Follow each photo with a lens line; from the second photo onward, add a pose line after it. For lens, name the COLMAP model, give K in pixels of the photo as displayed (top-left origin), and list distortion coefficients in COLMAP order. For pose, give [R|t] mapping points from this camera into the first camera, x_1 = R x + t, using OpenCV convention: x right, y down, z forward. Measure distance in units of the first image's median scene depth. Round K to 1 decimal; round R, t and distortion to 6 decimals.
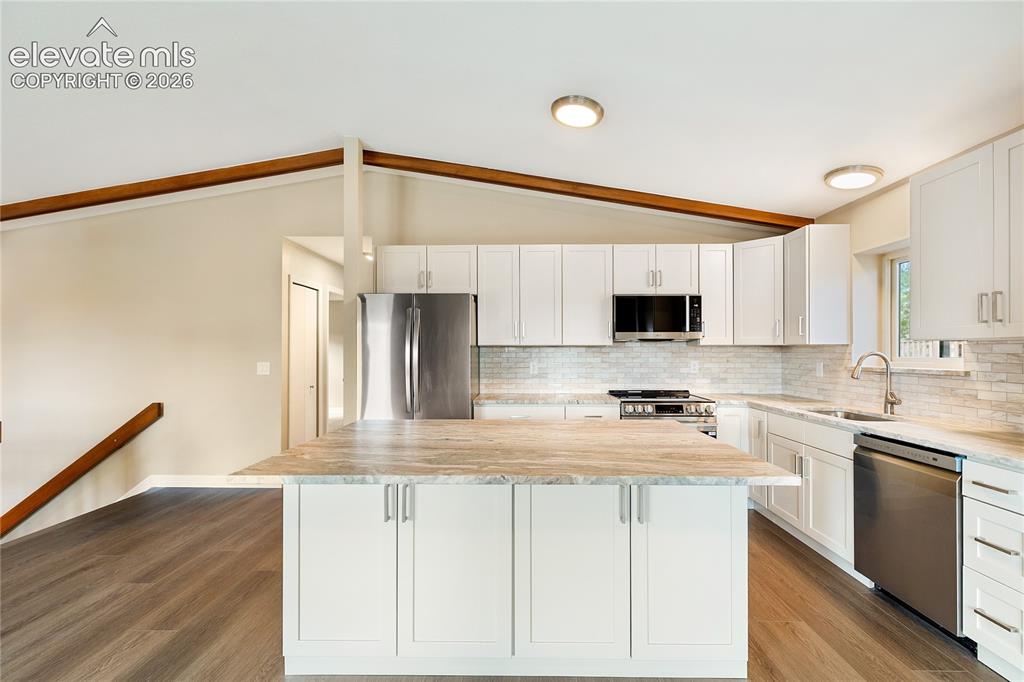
lens RADIAL K [[460.8, 0, 515.3], [0, 460.8, 347.8], [0, 0, 1]] dist [0.012286, -0.000844]
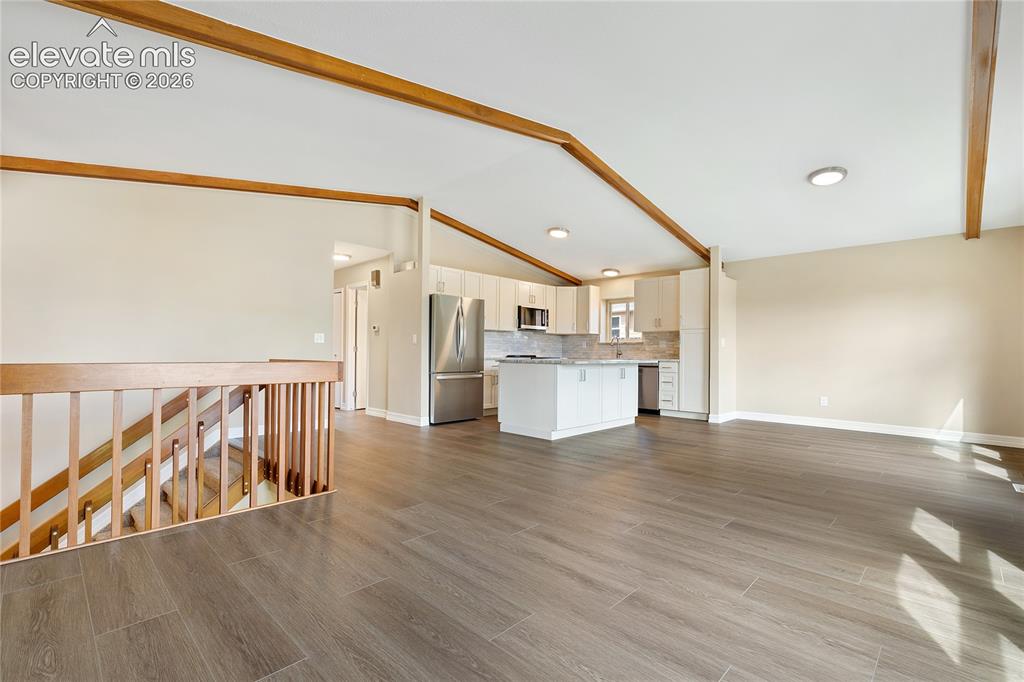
lens RADIAL K [[460.8, 0, 510.1], [0, 460.8, 346.8], [0, 0, 1]] dist [0.012286, -0.000844]
pose [[0.691674, 0.017215, 0.722005, -1.318288], [-0.015625, 0.999839, -0.008871, 0.084894], [-0.722041, -0.005145, 0.691831, -0.363674]]
